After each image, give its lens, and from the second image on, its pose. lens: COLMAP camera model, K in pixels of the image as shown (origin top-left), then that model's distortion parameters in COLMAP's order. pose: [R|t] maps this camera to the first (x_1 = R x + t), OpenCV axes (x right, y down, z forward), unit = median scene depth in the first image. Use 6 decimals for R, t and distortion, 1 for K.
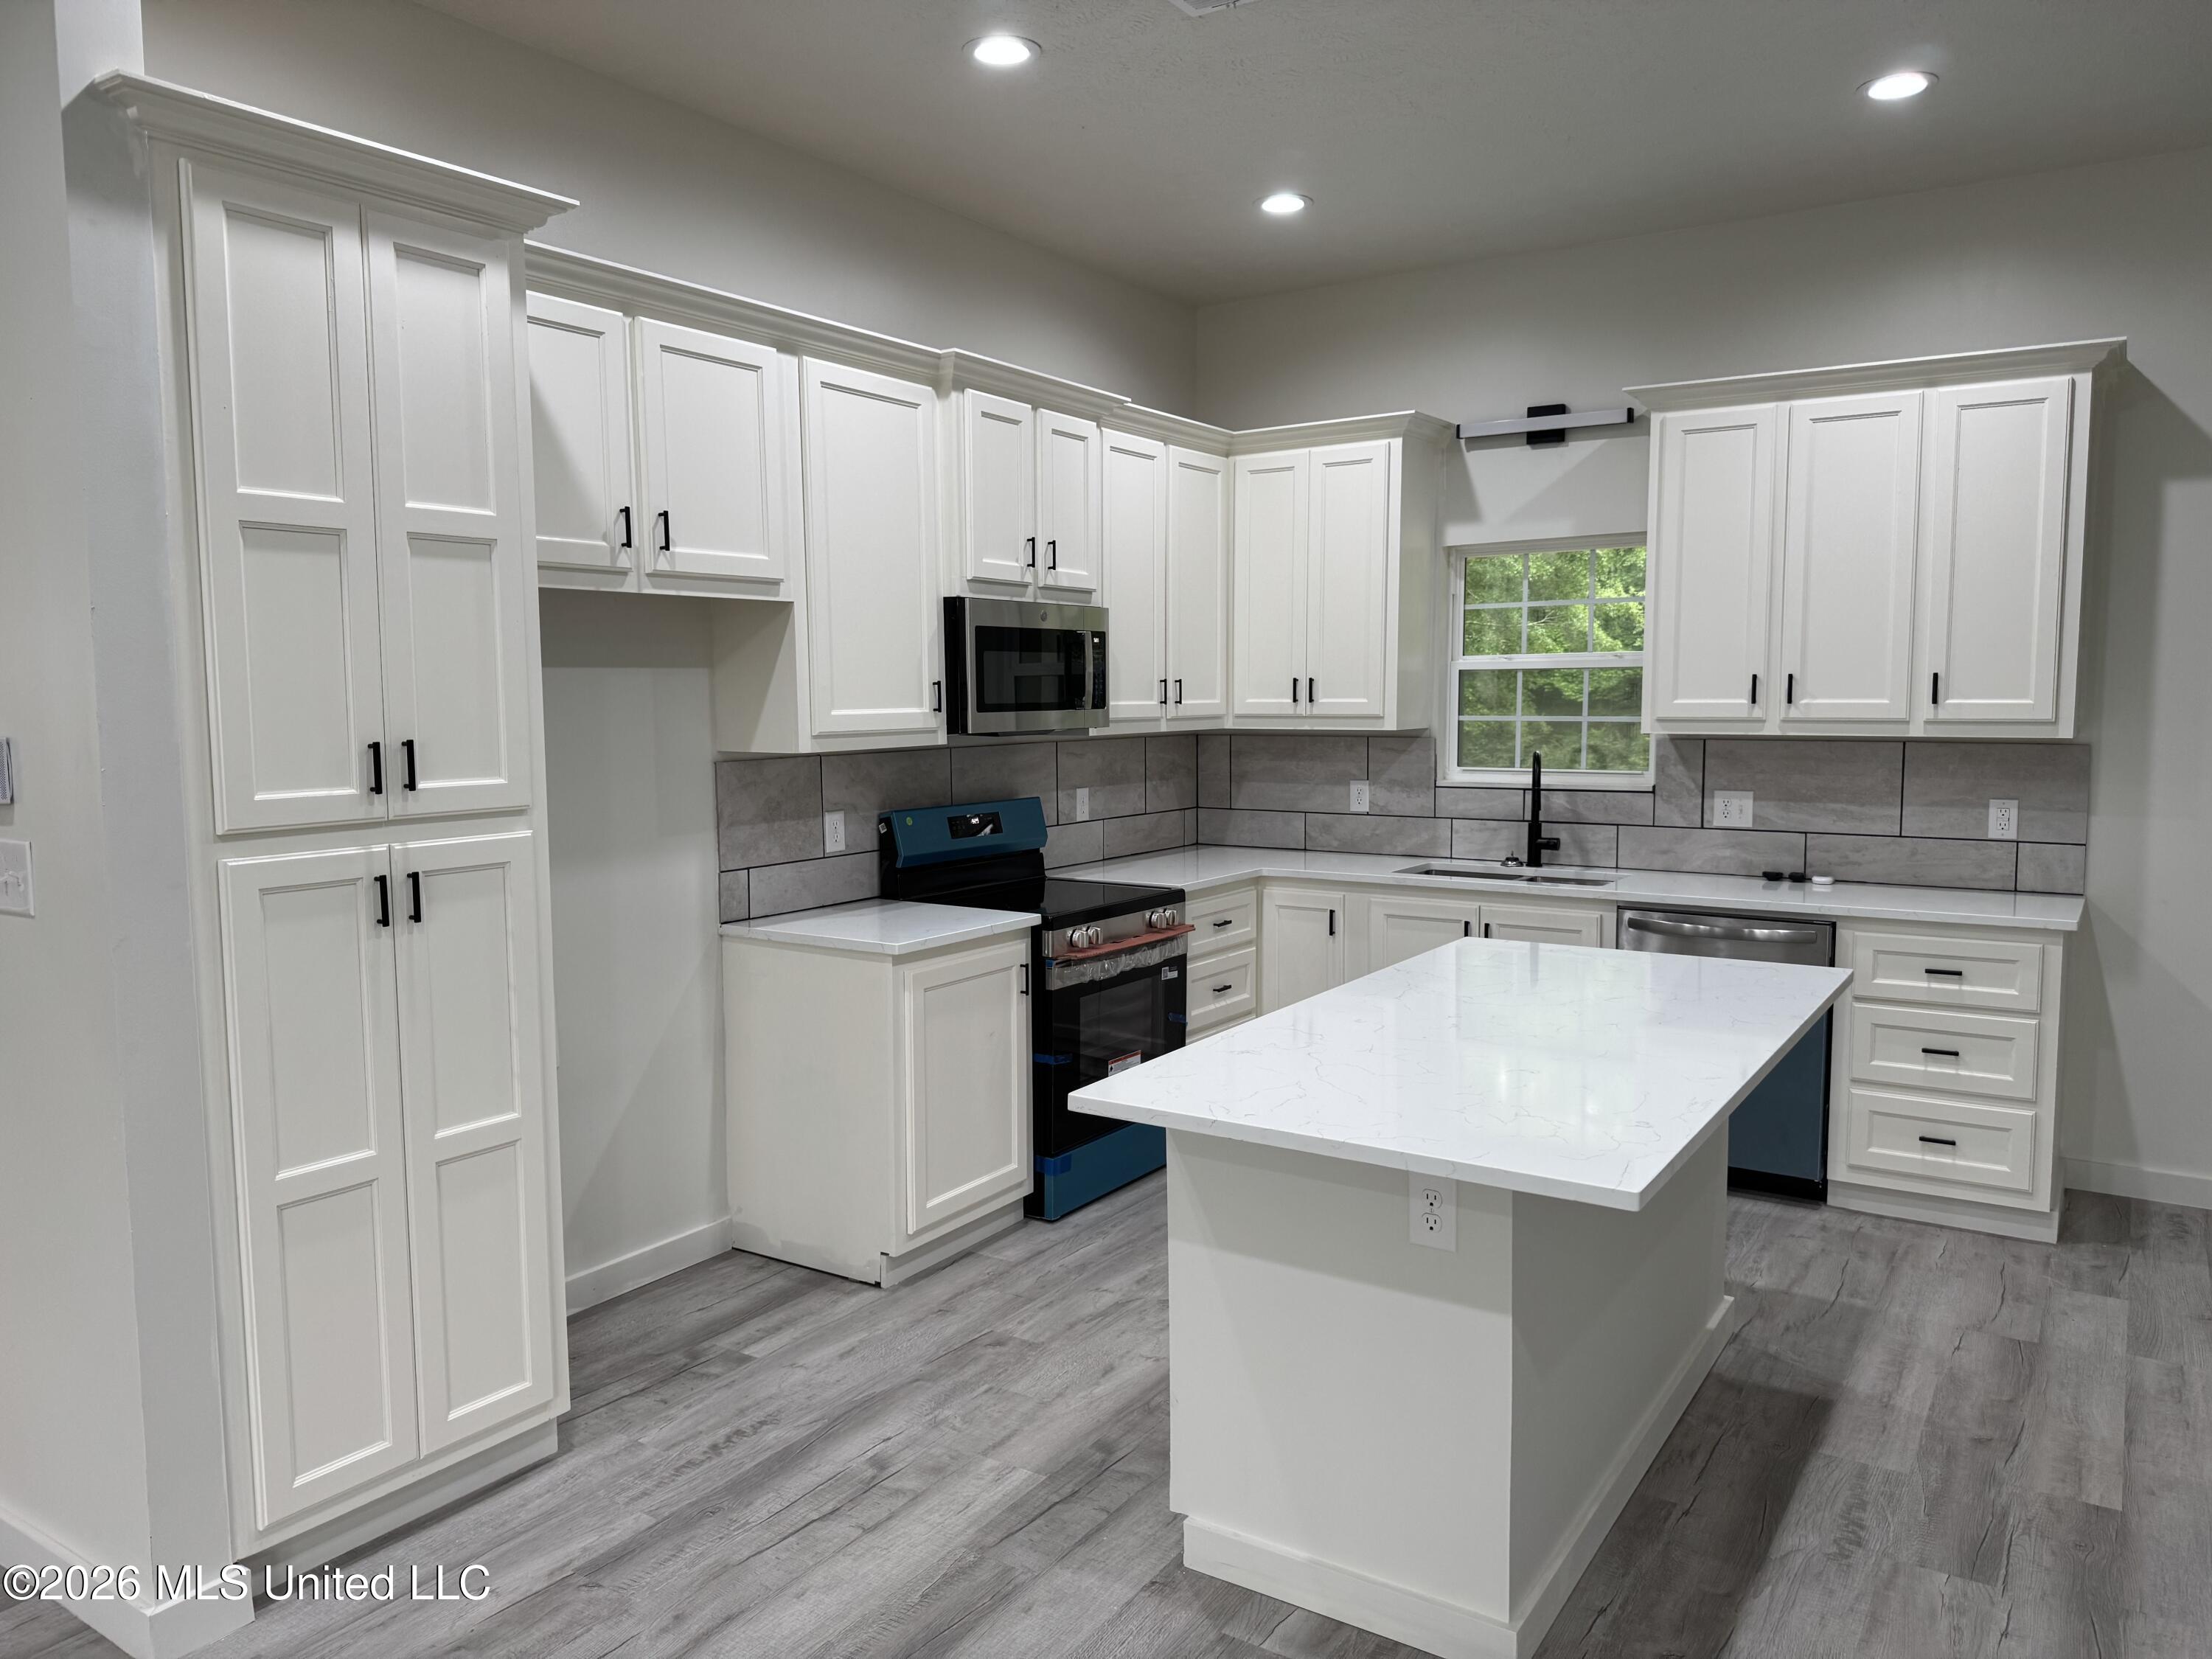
lens RADIAL K [[1529.0, 0, 1106.5], [0, 1529.0, 835.1], [0, 0, 1]] dist [-0.004420, -0.011068]
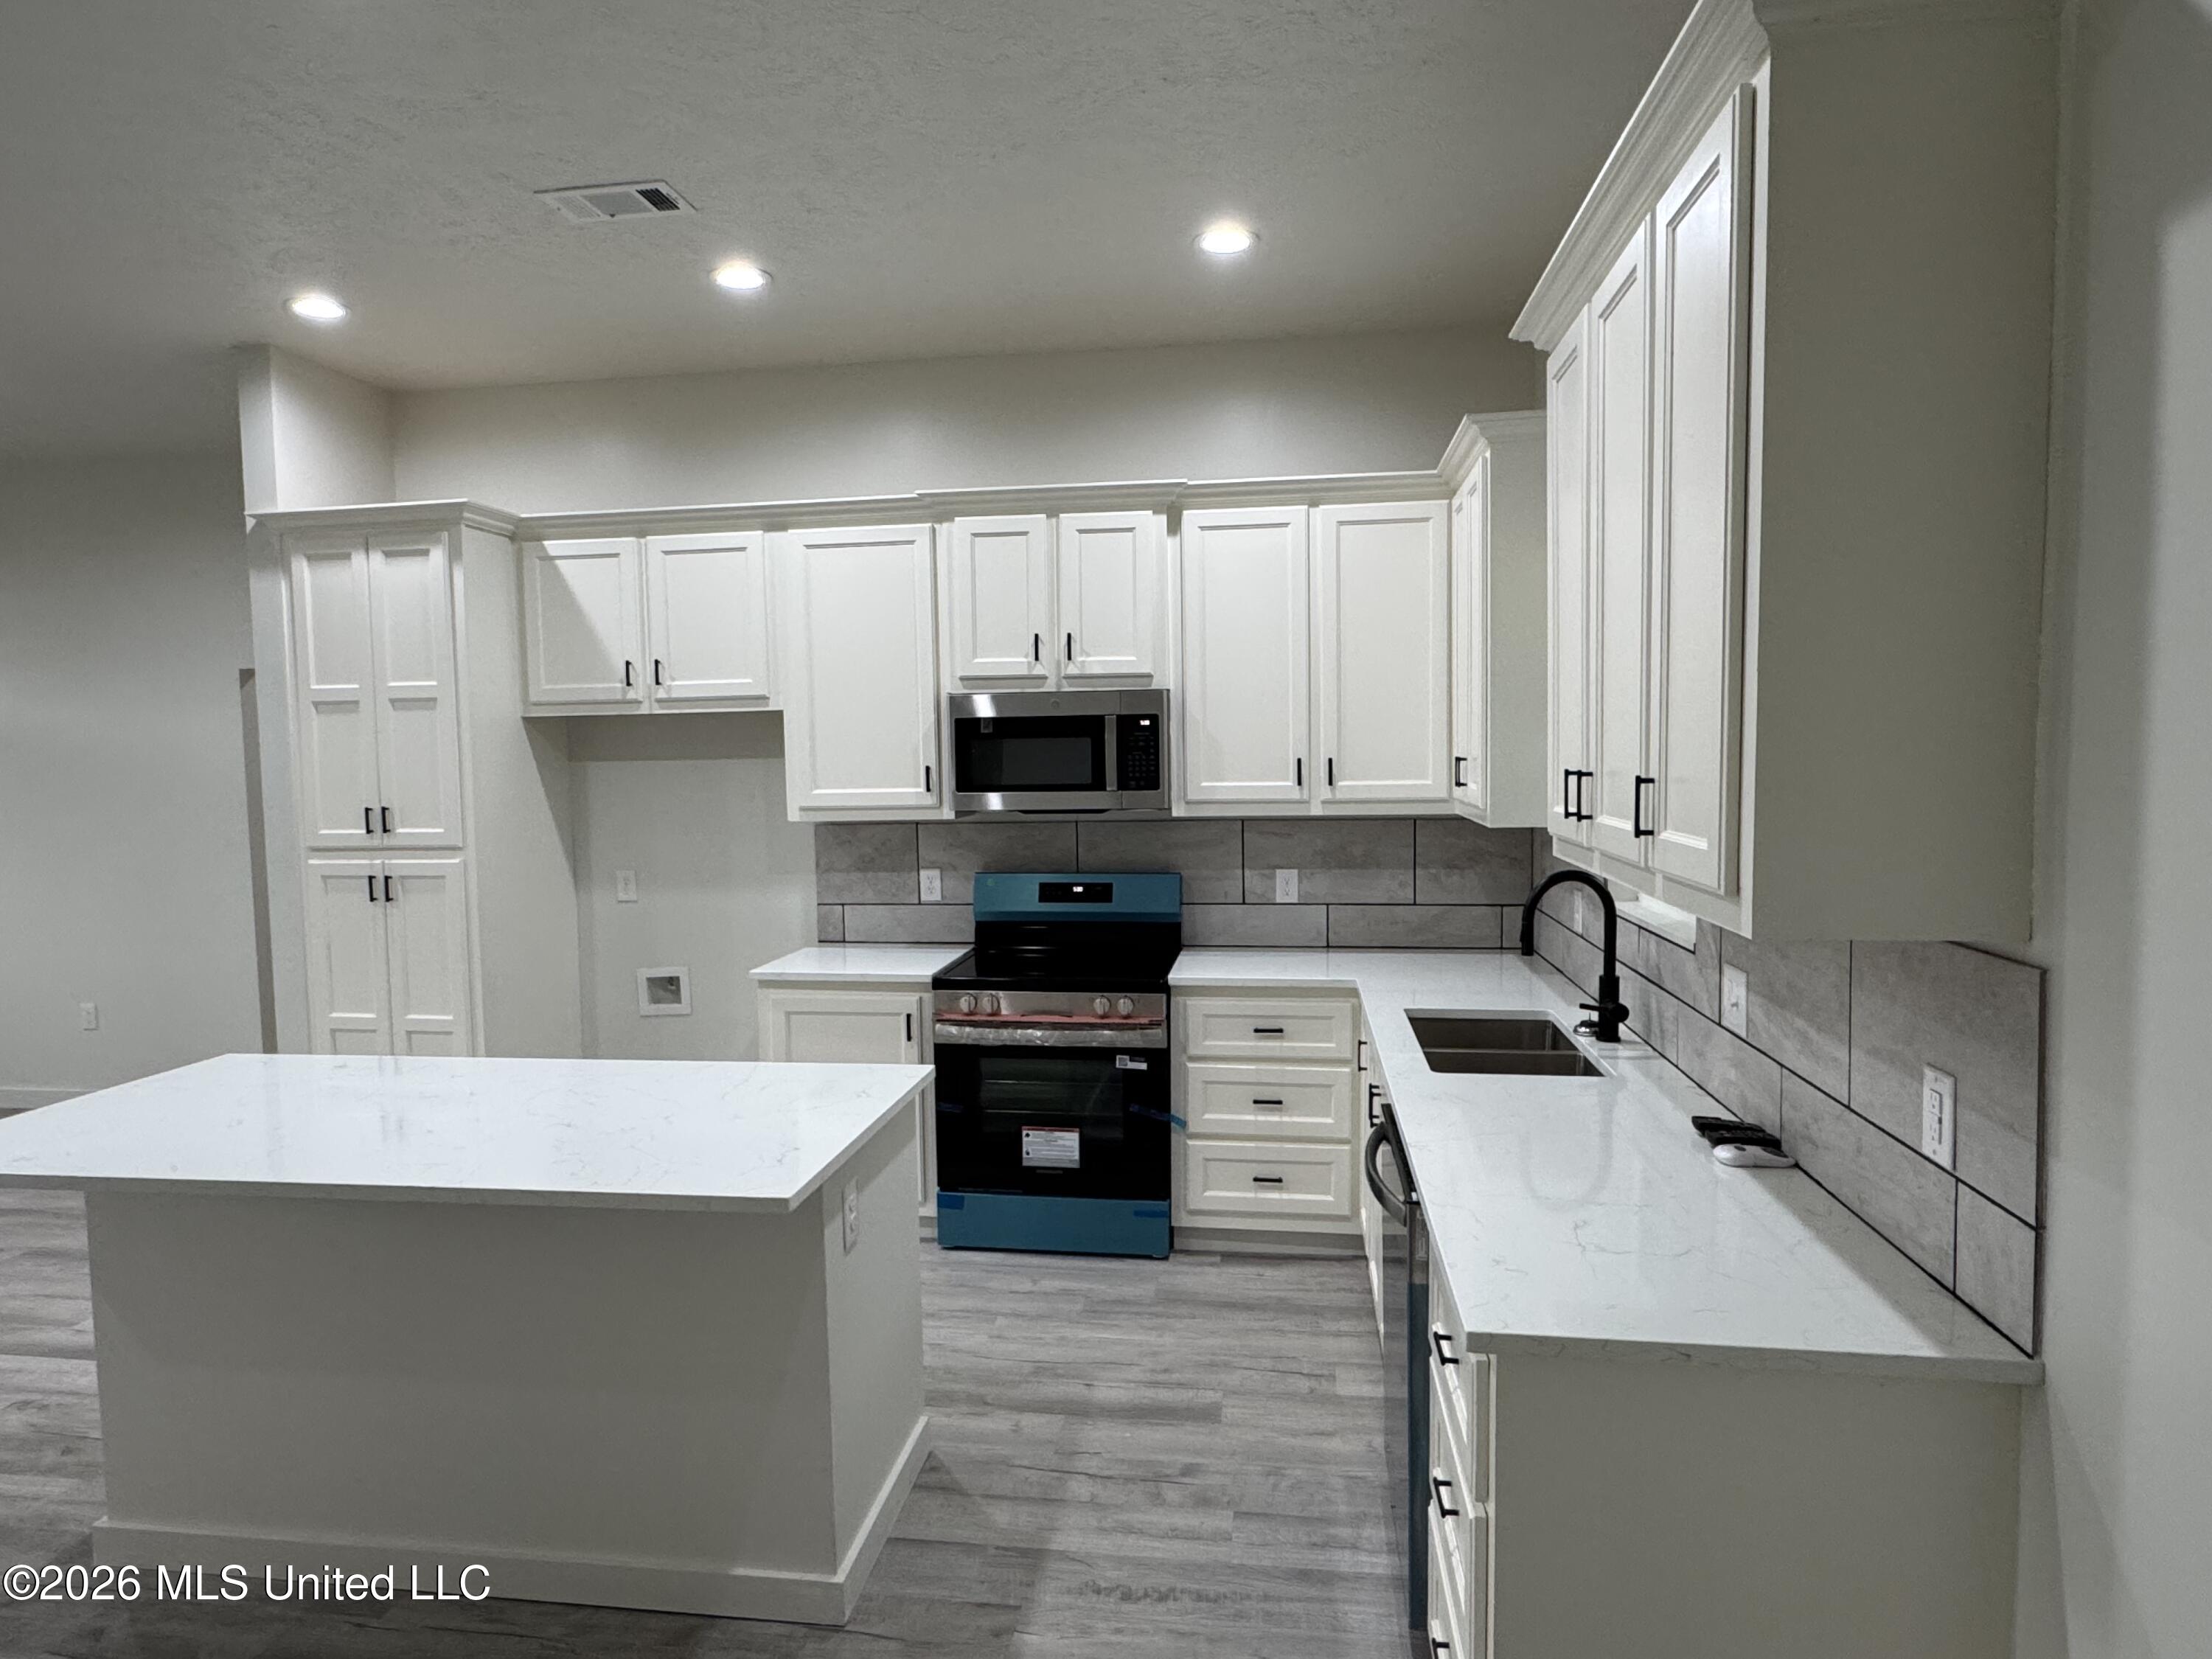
lens RADIAL K [[1291.3, 0, 1096.9], [0, 1291.3, 820.9], [0, 0, 1]] dist [0.018125, 0.002355]
pose [[0.417283, 0.044470, -0.907688, 0.899122], [-0.072299, 0.997261, 0.015621, -0.086640], [0.905896, 0.059107, 0.419355, 0.724706]]
